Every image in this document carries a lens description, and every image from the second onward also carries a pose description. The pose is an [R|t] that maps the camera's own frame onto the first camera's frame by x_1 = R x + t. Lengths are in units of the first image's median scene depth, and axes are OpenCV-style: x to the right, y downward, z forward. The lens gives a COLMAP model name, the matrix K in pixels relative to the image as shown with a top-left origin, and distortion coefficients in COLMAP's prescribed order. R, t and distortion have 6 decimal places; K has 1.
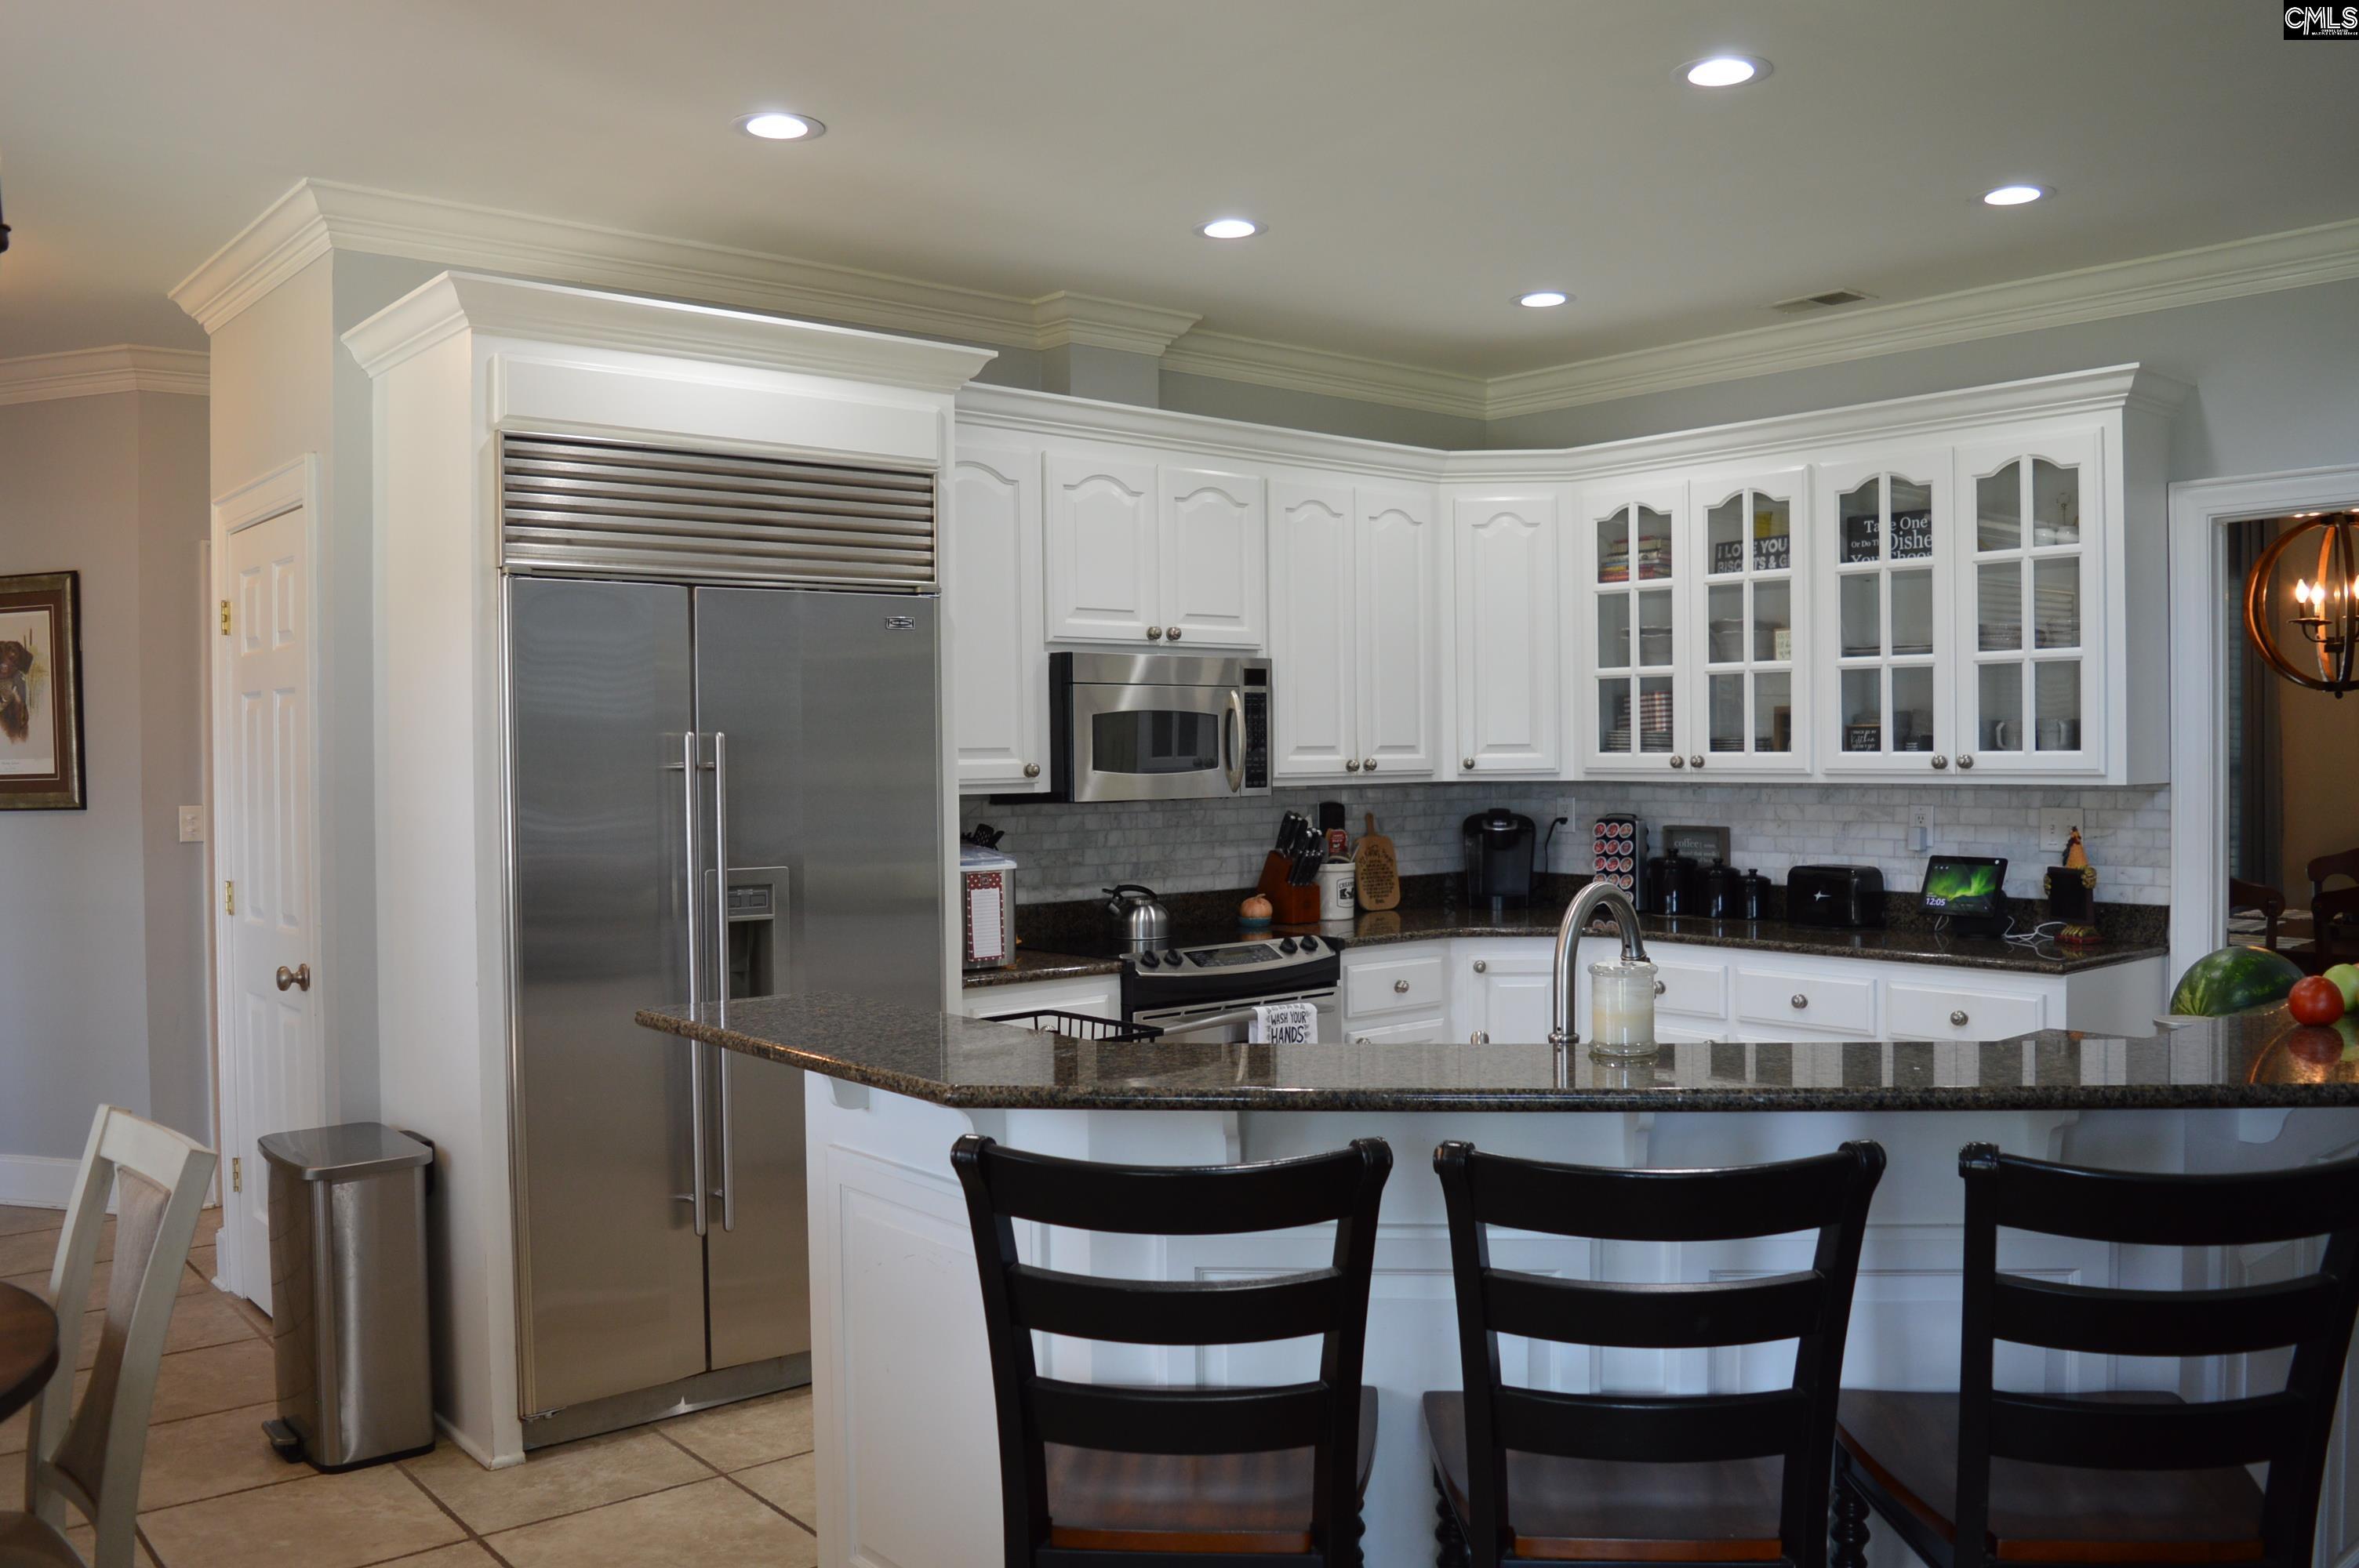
lens RADIAL K [[1881.0, 0, 1179.5], [0, 1881.0, 784.0], [0, 0, 1]] dist [-0.097260, -0.000602]
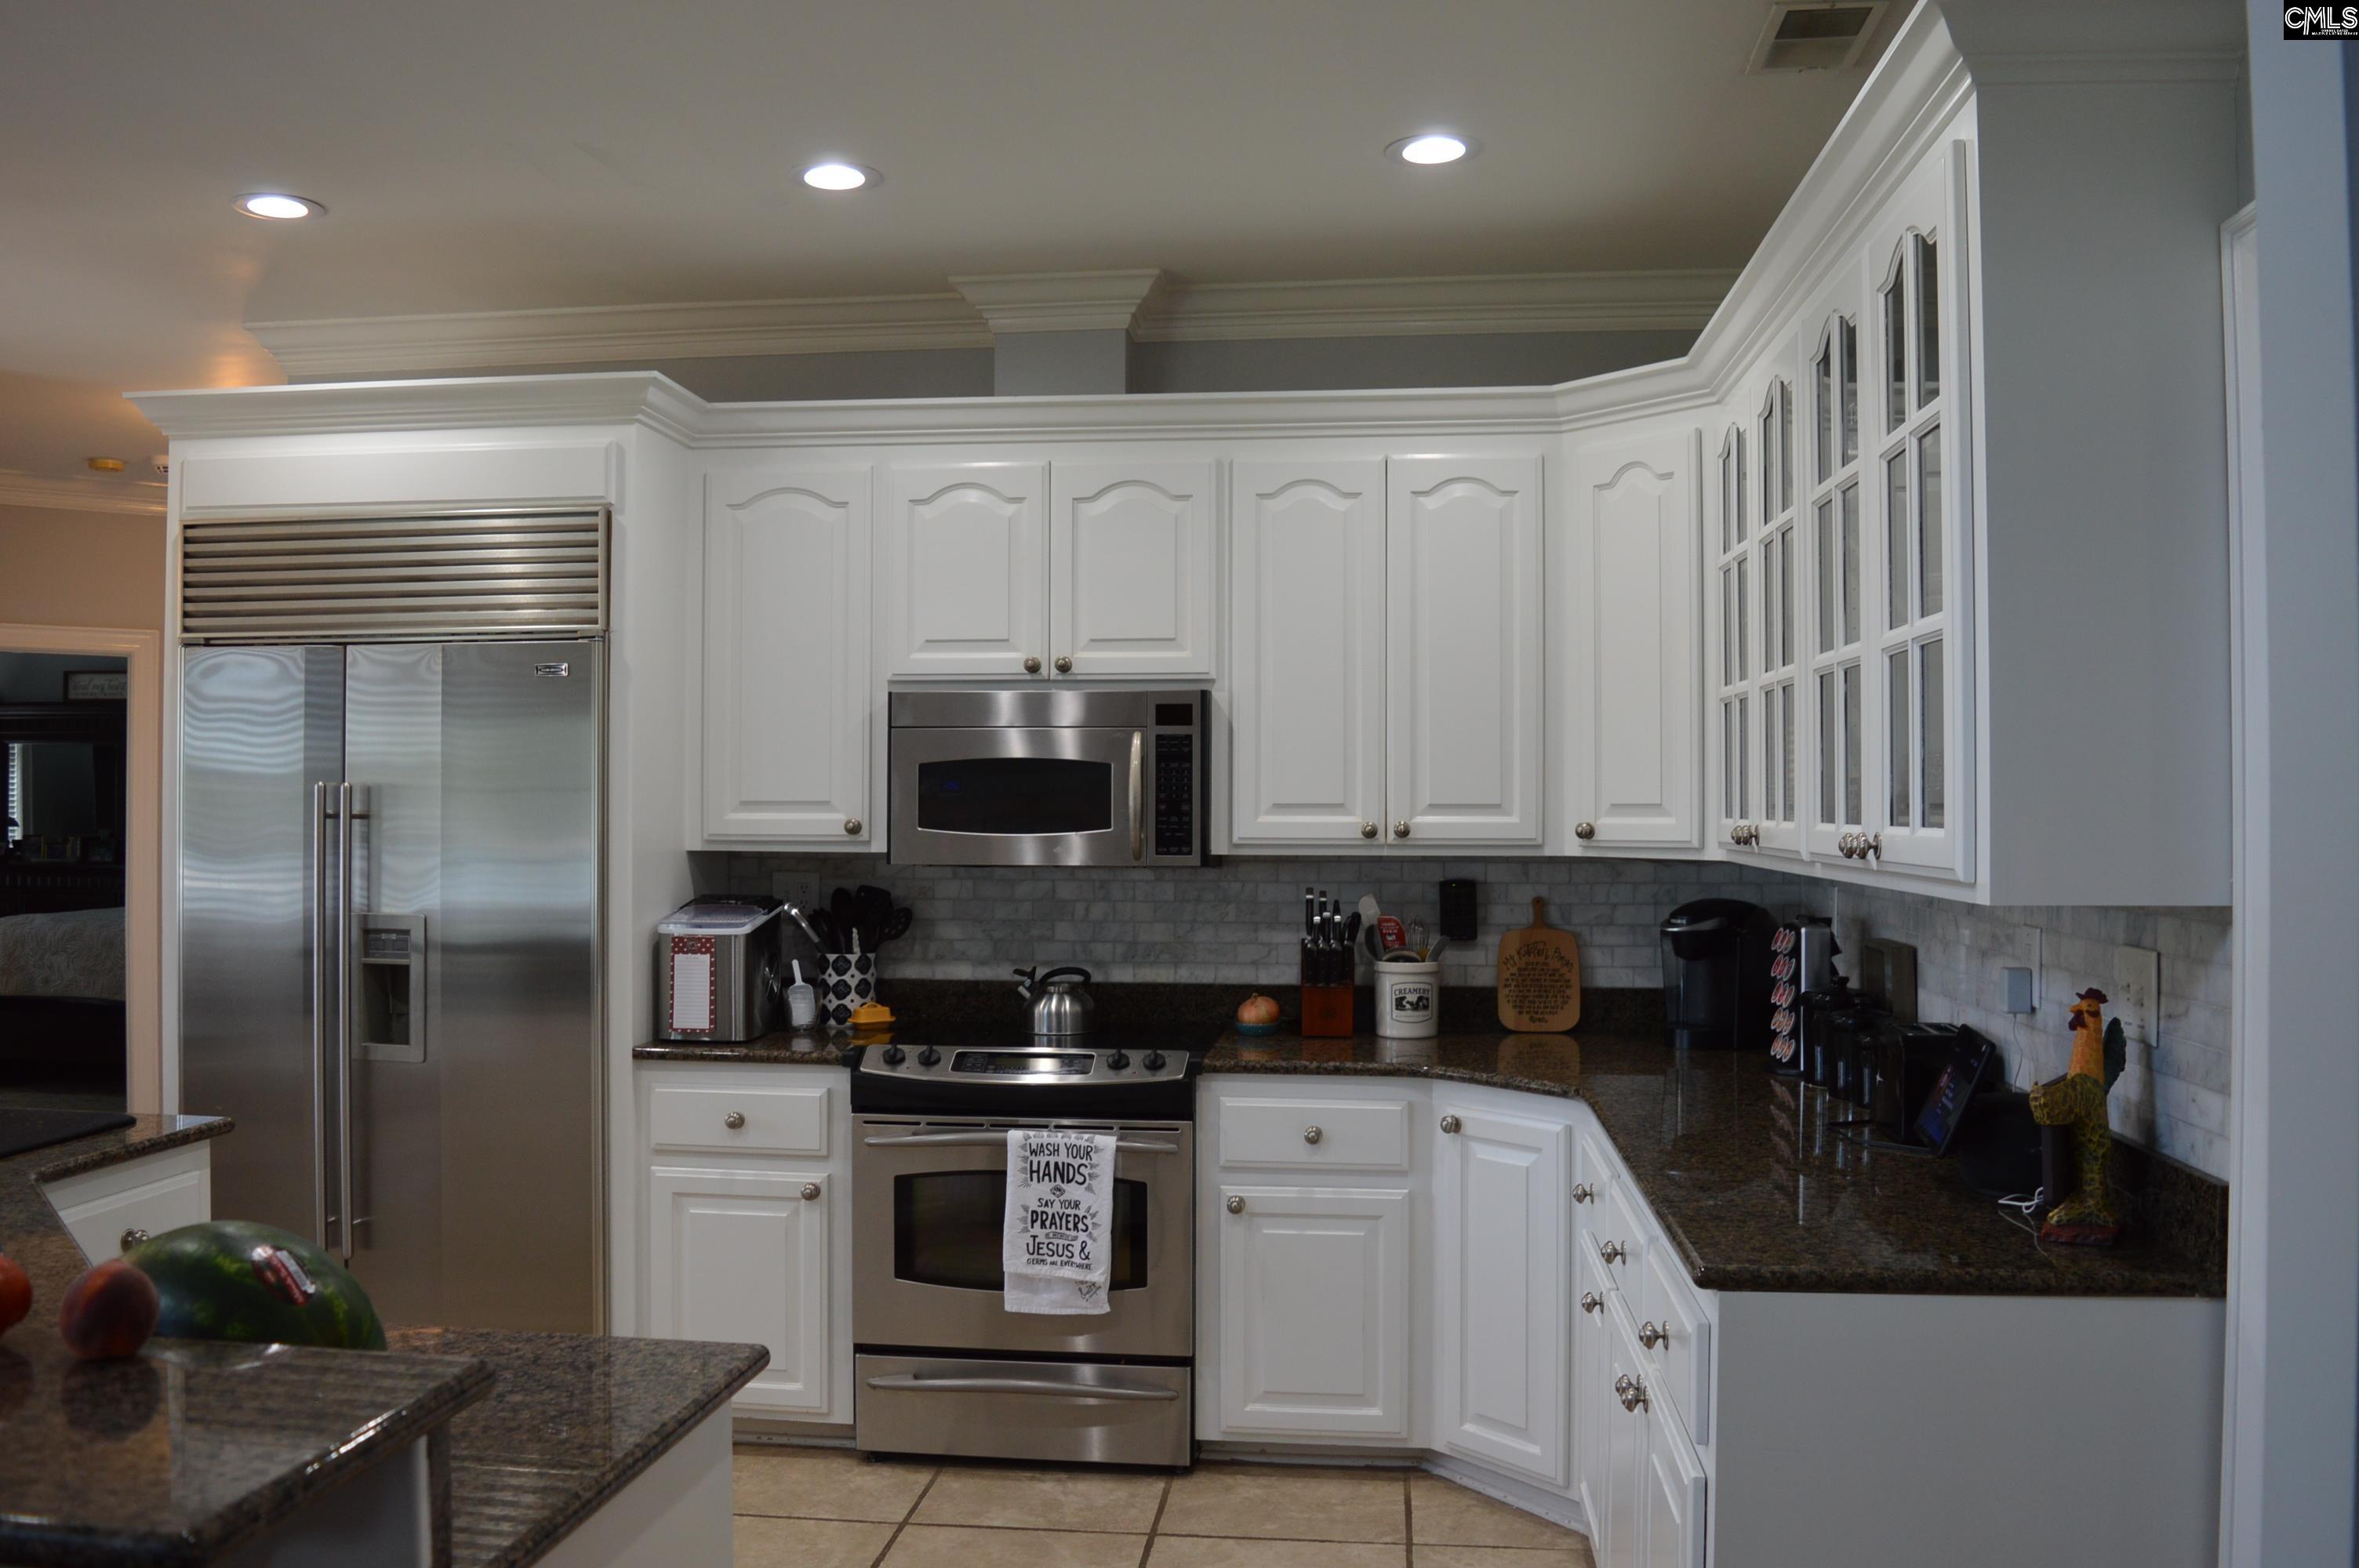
lens RADIAL K [[1881.0, 0, 1179.5], [0, 1881.0, 784.0], [0, 0, 1]] dist [-0.097260, -0.000602]
pose [[0.685292, 0.003221, -0.728261, 0.614280], [-0.022664, 0.999600, -0.016906, -0.014627], [0.727916, 0.028090, 0.685091, 0.464473]]
